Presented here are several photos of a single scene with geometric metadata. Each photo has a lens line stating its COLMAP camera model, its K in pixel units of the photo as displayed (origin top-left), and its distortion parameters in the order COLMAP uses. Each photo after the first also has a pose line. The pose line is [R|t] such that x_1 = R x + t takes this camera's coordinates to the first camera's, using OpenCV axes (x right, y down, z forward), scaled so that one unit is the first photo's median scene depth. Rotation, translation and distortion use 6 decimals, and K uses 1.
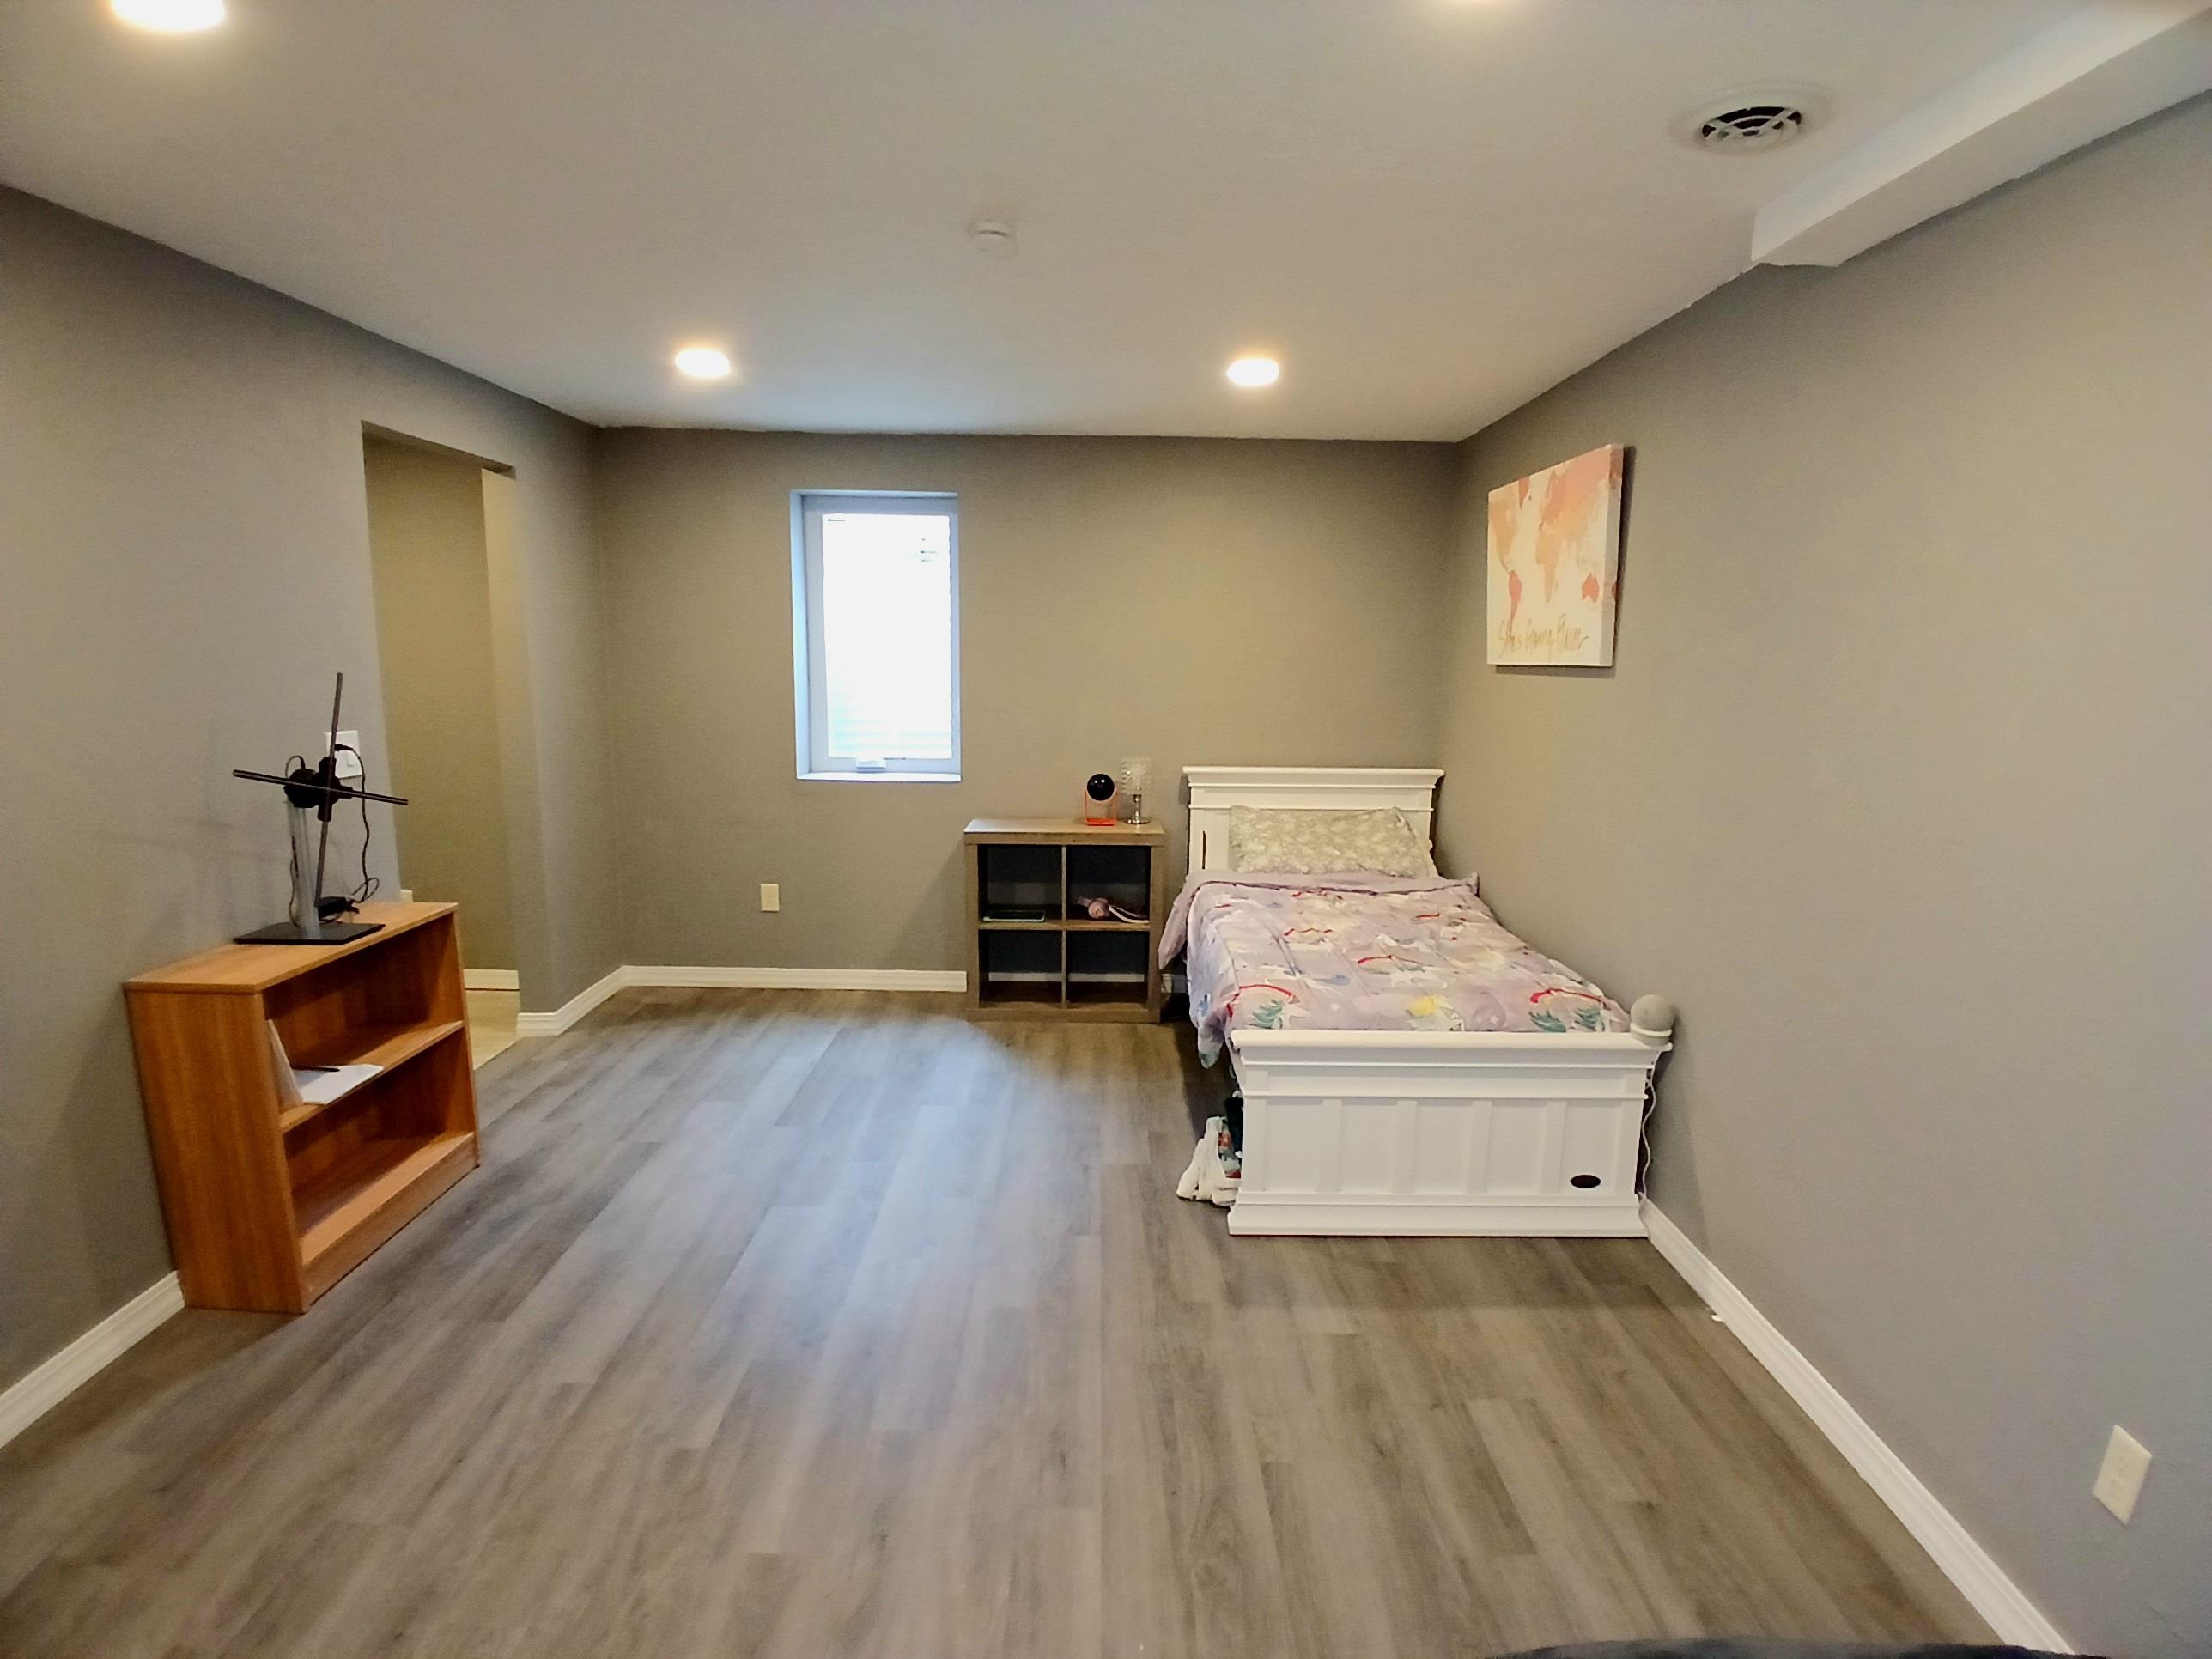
lens RADIAL K [[1090.4, 0, 1119.9], [0, 1090.4, 842.6], [0, 0, 1]] dist [0.014471, -0.053656]
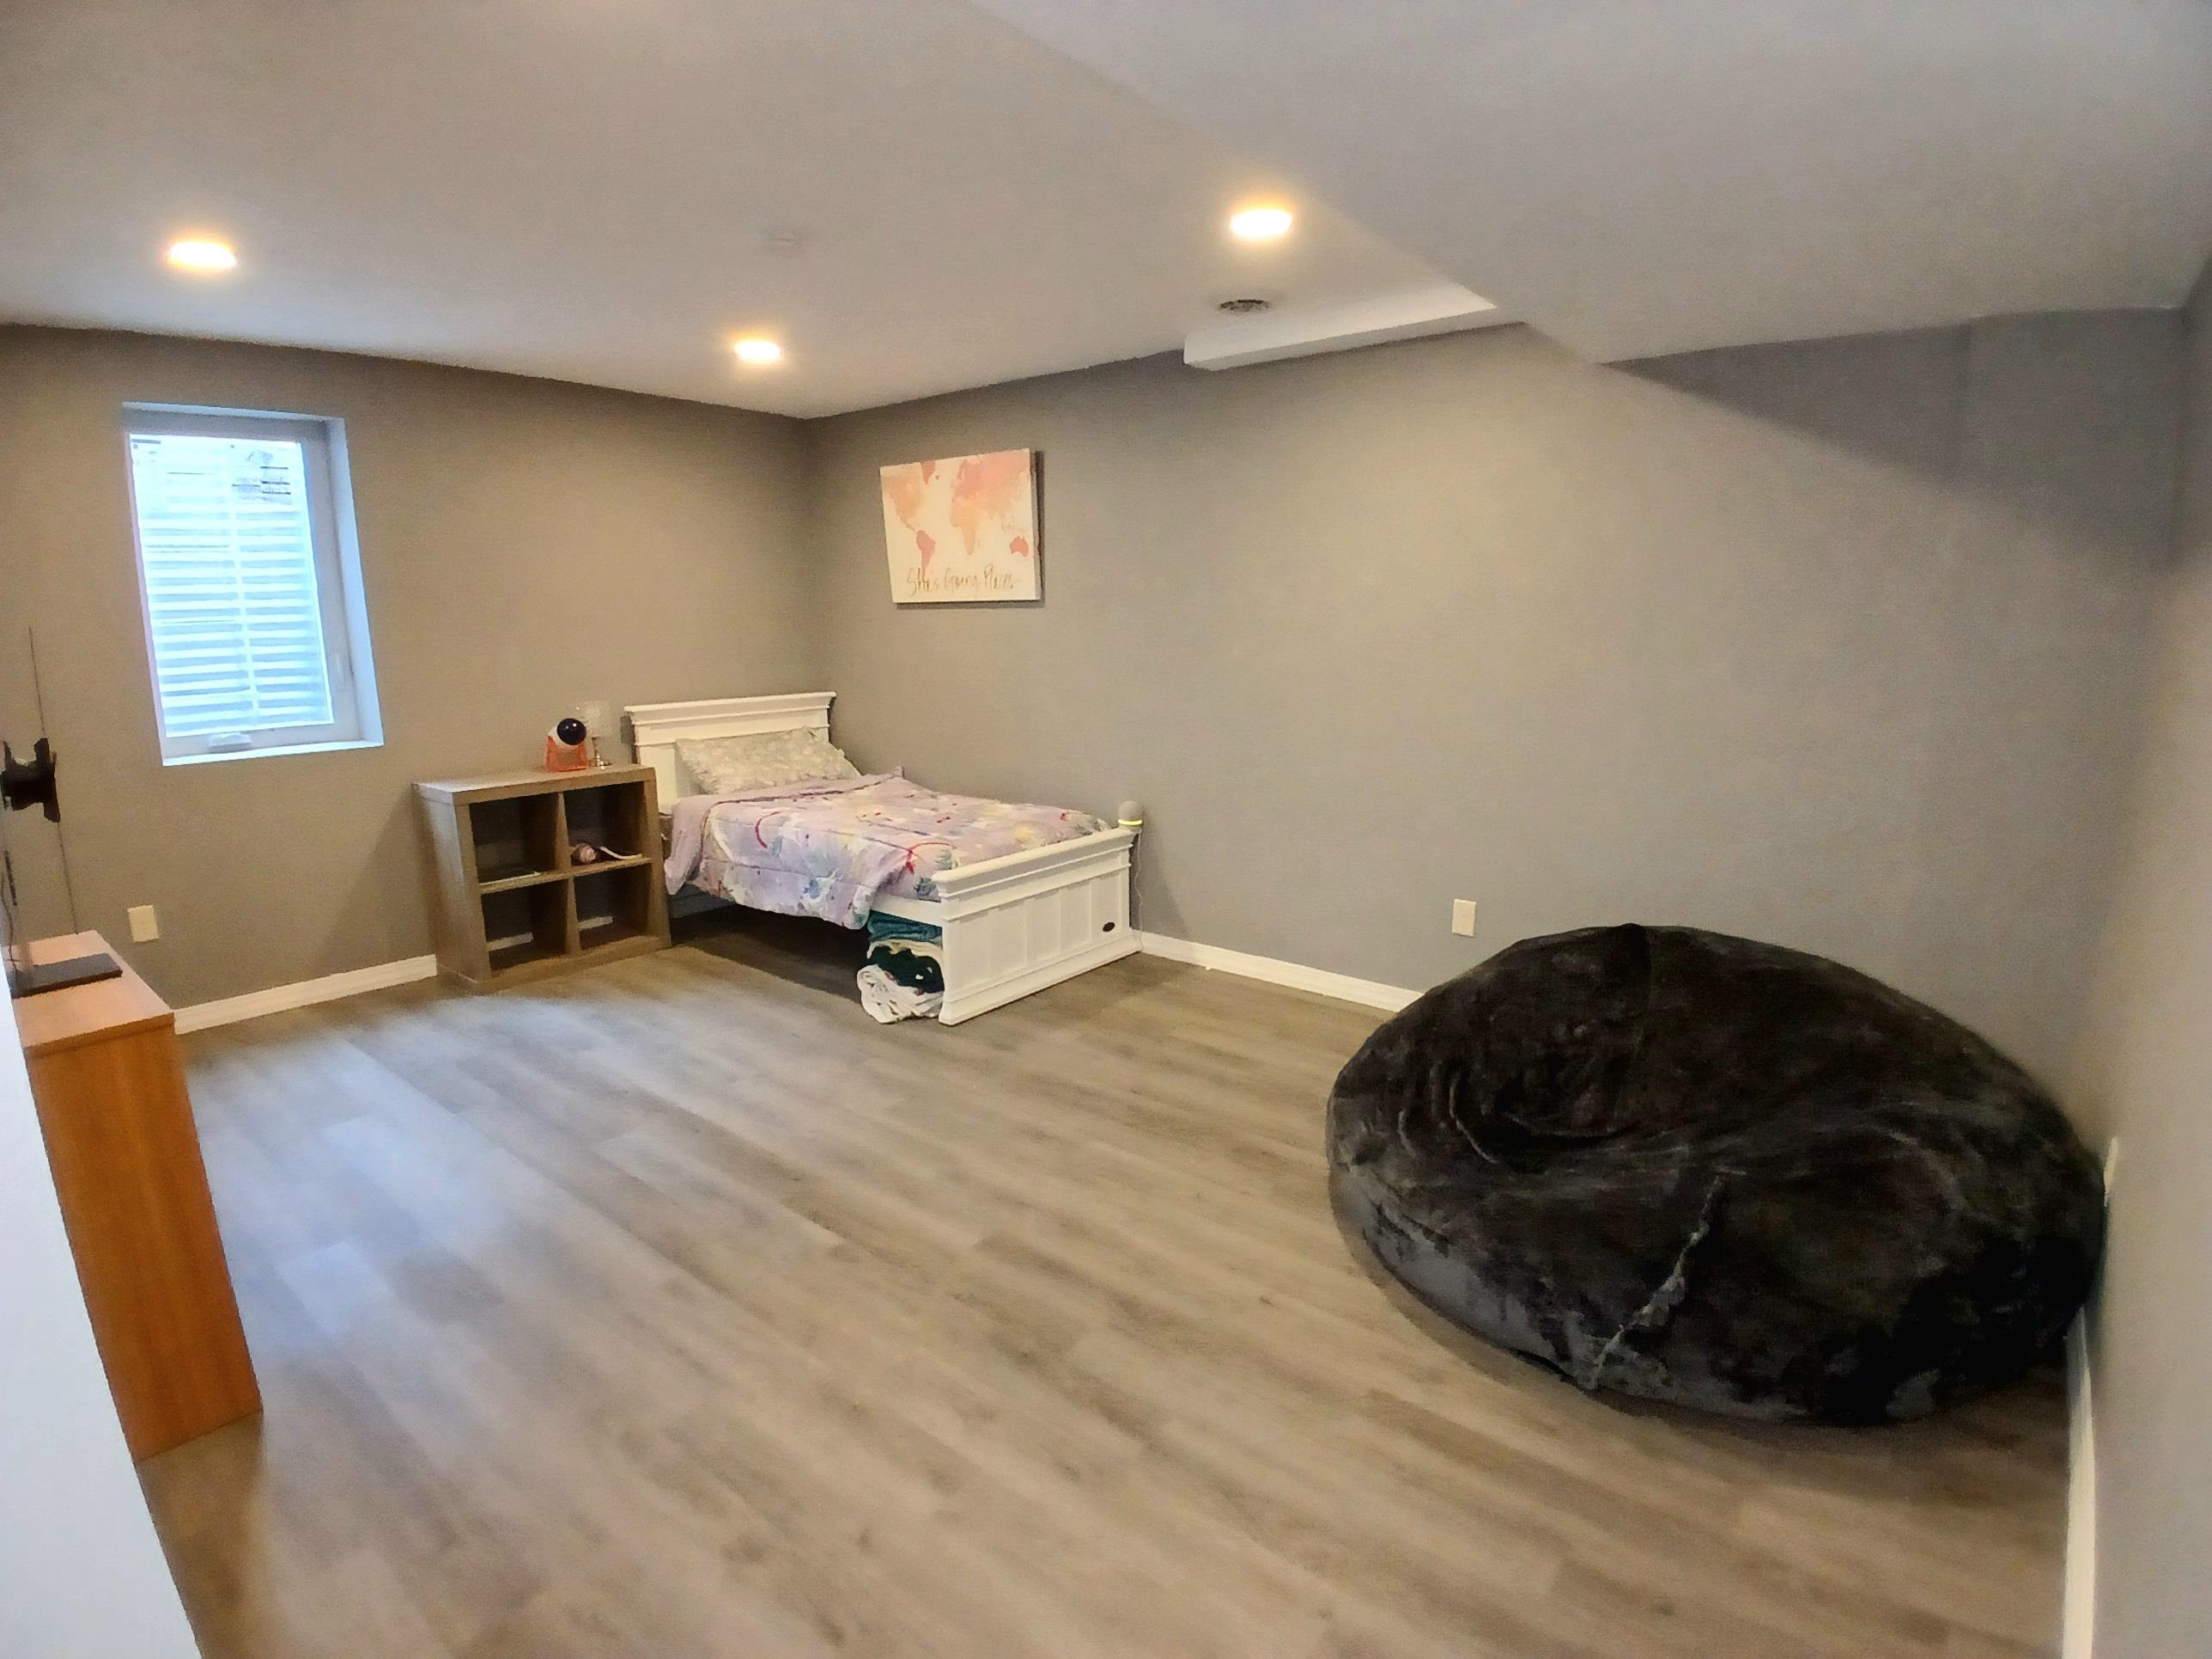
lens RADIAL K [[1090.4, 0, 1119.9], [0, 1090.4, 842.6], [0, 0, 1]] dist [0.014471, -0.053656]
pose [[0.625077, -0.177358, 0.760146, -0.543681], [0.145696, 0.983240, 0.109602, 0.014314], [-0.766845, 0.042241, 0.640441, -0.023517]]
